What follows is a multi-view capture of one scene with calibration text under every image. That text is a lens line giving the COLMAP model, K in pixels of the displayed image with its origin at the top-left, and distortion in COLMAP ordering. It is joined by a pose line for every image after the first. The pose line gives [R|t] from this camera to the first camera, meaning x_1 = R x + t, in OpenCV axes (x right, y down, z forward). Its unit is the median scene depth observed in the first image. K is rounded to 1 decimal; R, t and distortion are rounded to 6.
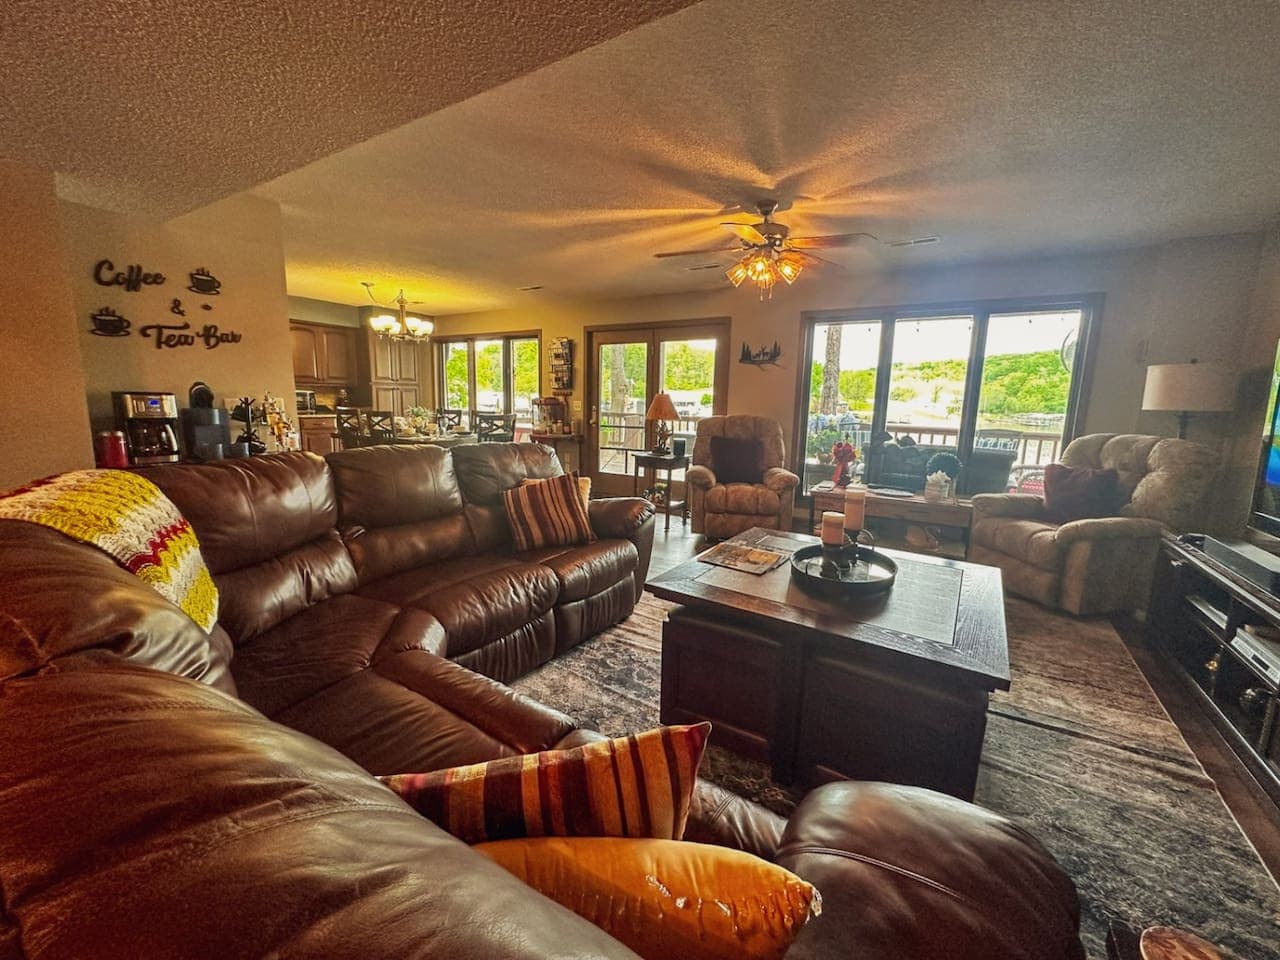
lens RADIAL K [[520.5, 0, 638.6], [0, 520.5, 485.3], [0, 0, 1]] dist [-0.000243, 0.000172]
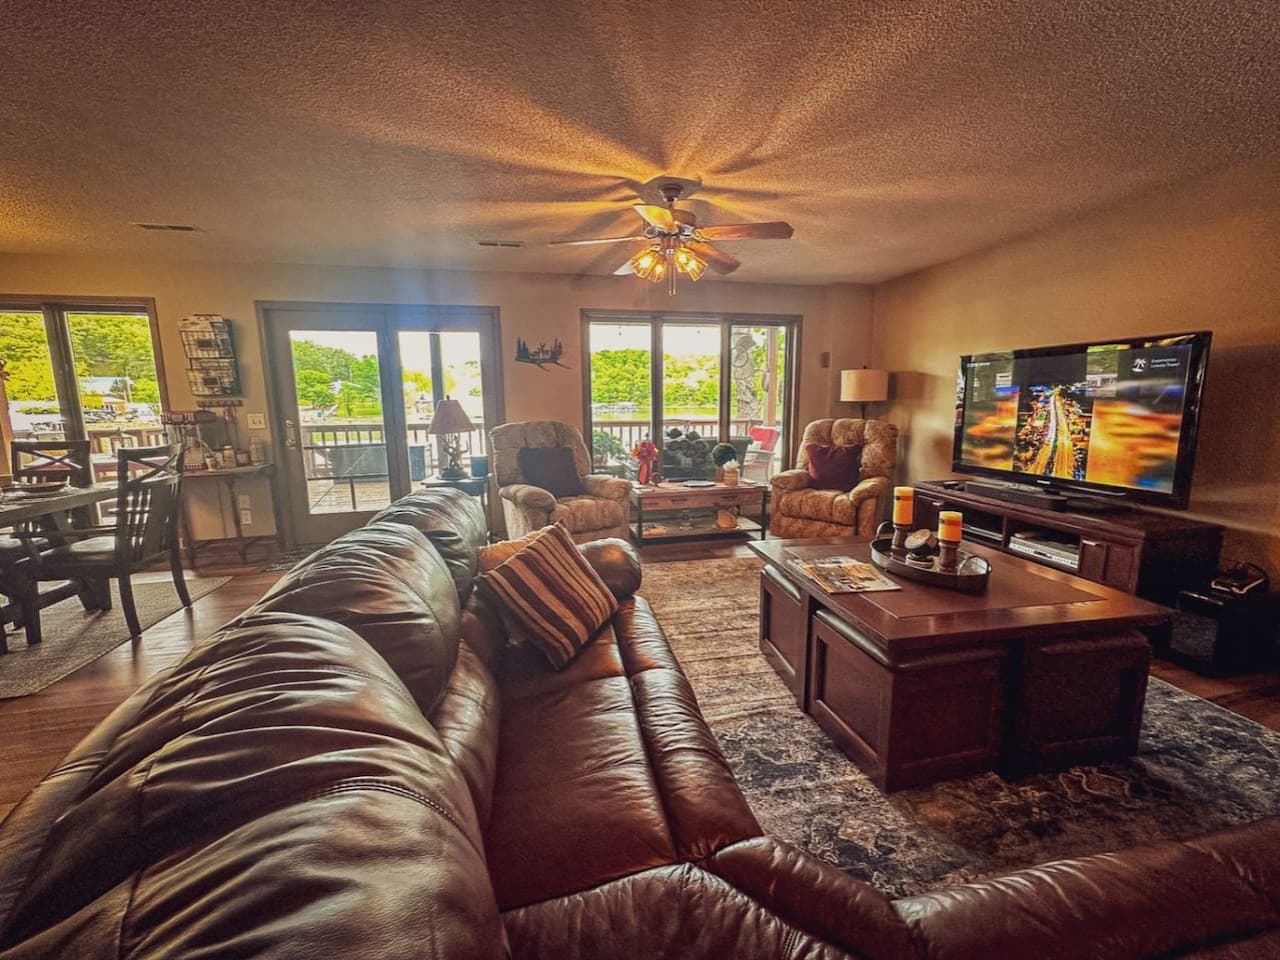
lens RADIAL K [[520.5, 0, 629.6], [0, 520.5, 481.0], [0, 0, 1]] dist [-0.000243, 0.000172]
pose [[0.715088, -0.140048, 0.684862, -0.244465], [0.140976, 0.988488, 0.054938, -0.048076], [-0.684671, 0.057264, 0.726599, 0.206238]]
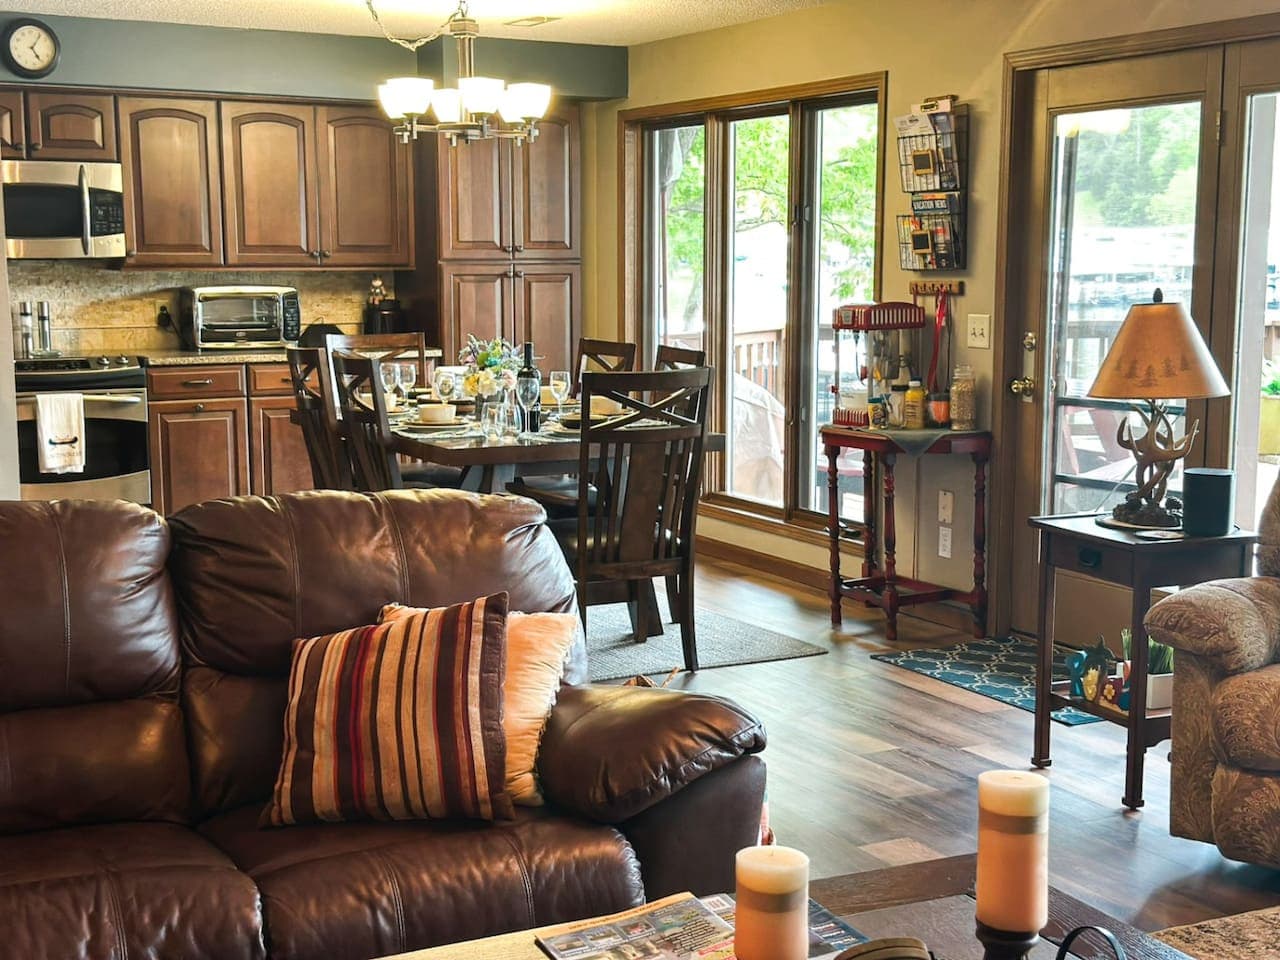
lens RADIAL K [[1839.6, 0, 648.1], [0, 1839.6, 475.1], [0, 0, 1]] dist [0.177721, 0.000000]
pose [[0.862595, 0.039142, -0.504378, 0.249044], [-0.060178, 0.997862, -0.025479, -0.036076], [0.502302, 0.052330, 0.863107, 0.027585]]
